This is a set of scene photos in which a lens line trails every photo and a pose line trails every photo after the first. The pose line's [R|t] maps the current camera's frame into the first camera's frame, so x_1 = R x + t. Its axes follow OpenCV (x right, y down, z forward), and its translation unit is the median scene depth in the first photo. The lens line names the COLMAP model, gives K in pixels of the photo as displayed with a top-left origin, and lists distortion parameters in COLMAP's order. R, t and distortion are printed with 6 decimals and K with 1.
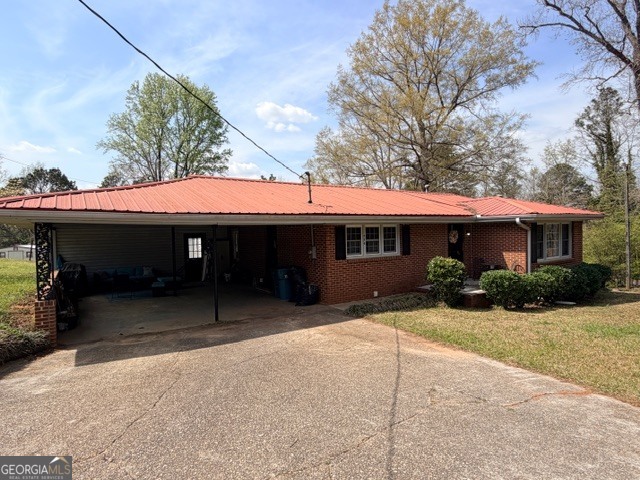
lens RADIAL K [[255.4, 0, 317.2], [0, 255.4, 238.6], [0, 0, 1]] dist [-0.000848, -0.000257]
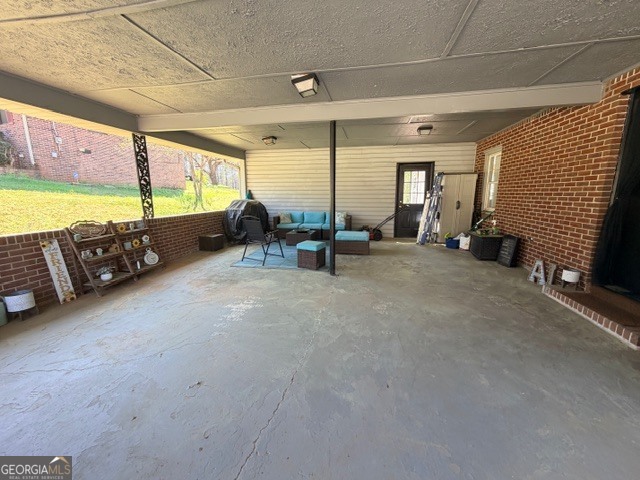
lens RADIAL K [[255.4, 0, 317.2], [0, 255.4, 238.6], [0, 0, 1]] dist [-0.000848, -0.000257]
pose [[0.622819, 0.141058, -0.769545, -0.140923], [0.006200, 0.982692, 0.185145, 0.045095], [0.782342, -0.120083, 0.611164, 0.450456]]
